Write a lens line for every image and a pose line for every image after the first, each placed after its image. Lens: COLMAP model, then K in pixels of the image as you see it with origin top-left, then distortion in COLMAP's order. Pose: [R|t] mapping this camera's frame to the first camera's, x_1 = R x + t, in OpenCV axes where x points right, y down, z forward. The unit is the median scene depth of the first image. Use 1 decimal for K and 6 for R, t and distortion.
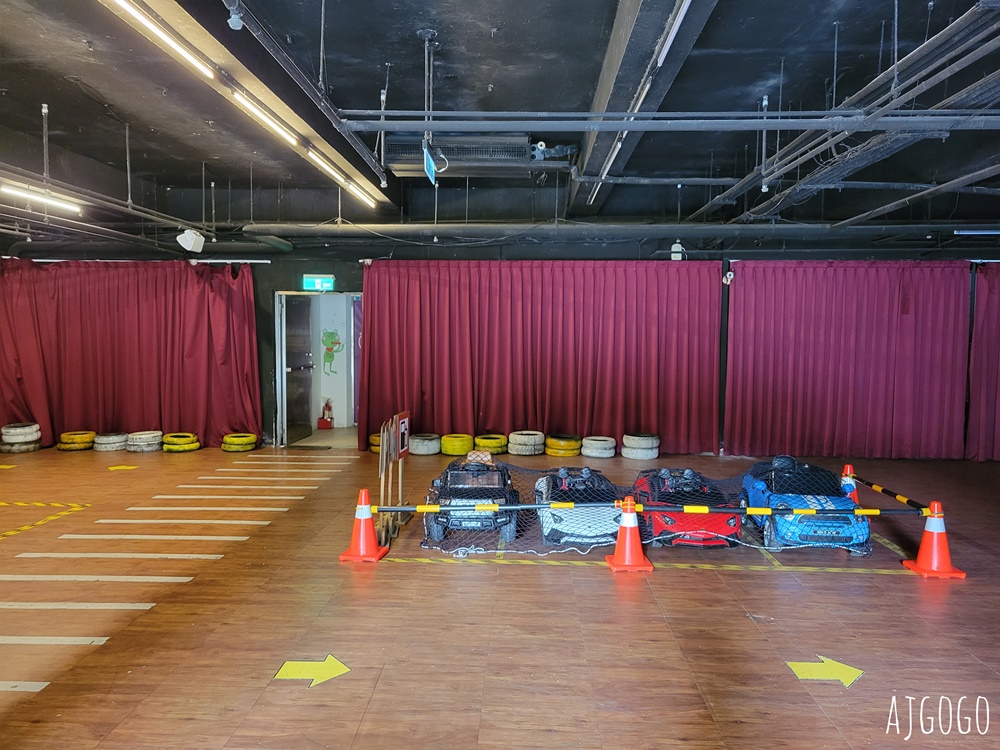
lens RADIAL K [[750.2, 0, 499.1], [0, 750.2, 374.7], [0, 0, 1]] dist [0.041061, -0.026008]
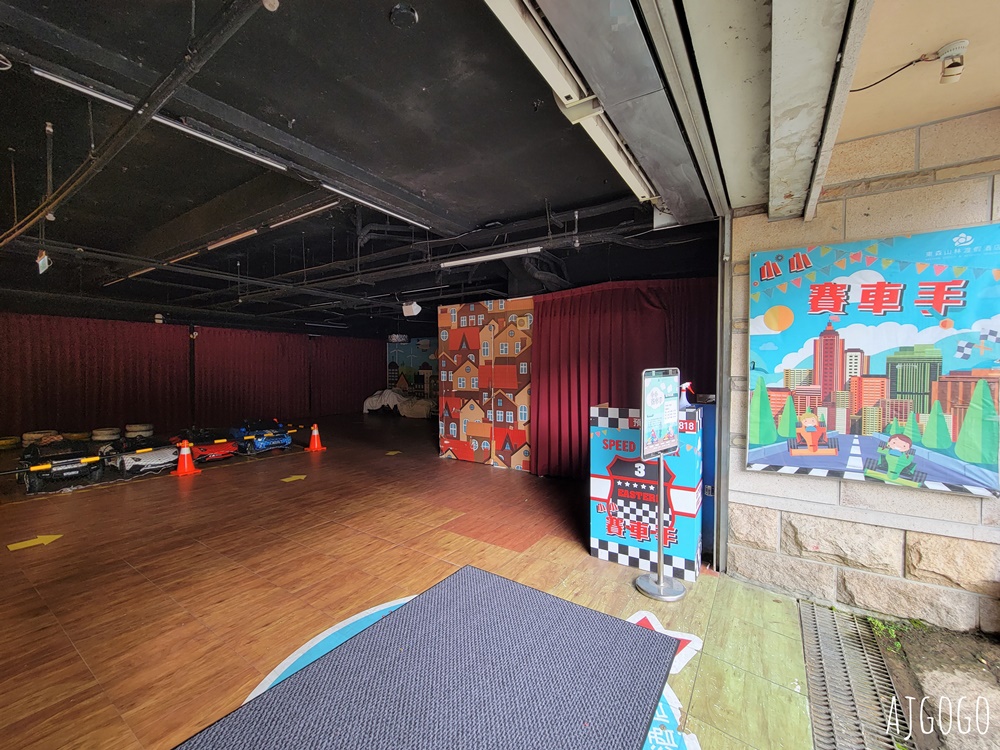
lens RADIAL K [[408.4, 0, 497.5], [0, 408.4, 374.2], [0, 0, 1]] dist [-0.000784, -0.000686]
pose [[0.518885, -0.018612, 0.854641, -0.330623], [0.049206, 0.998756, -0.008124, 0.028917], [-0.853427, 0.046269, 0.519155, -0.331625]]
